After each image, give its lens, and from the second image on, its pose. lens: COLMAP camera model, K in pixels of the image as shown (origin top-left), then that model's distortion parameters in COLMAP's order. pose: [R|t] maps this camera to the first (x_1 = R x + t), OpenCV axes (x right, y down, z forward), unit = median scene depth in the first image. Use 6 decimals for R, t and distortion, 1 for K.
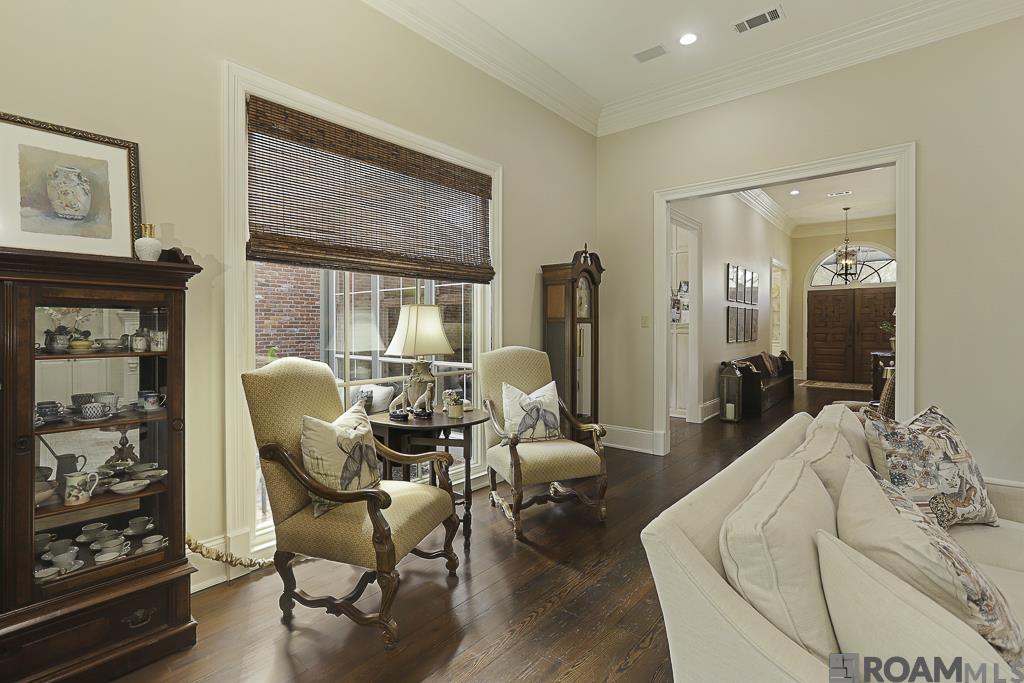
lens RADIAL K [[484.5, 0, 512.6], [0, 484.5, 330.0], [0, 0, 1]] dist [-0.033989, 0.017880]
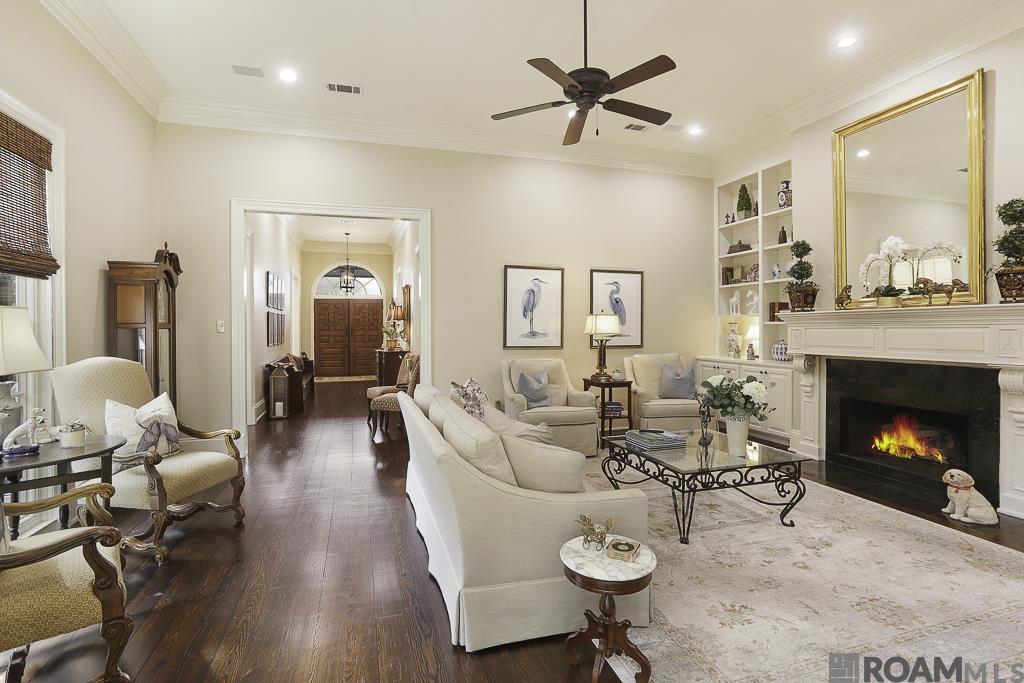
lens RADIAL K [[484.5, 0, 512.6], [0, 484.5, 330.0], [0, 0, 1]] dist [-0.033989, 0.017880]
pose [[0.534355, -0.004063, 0.845250, -0.258957], [0.009060, 0.999959, -0.000921, -0.005169], [-0.845212, 0.008150, 0.534370, -0.035223]]
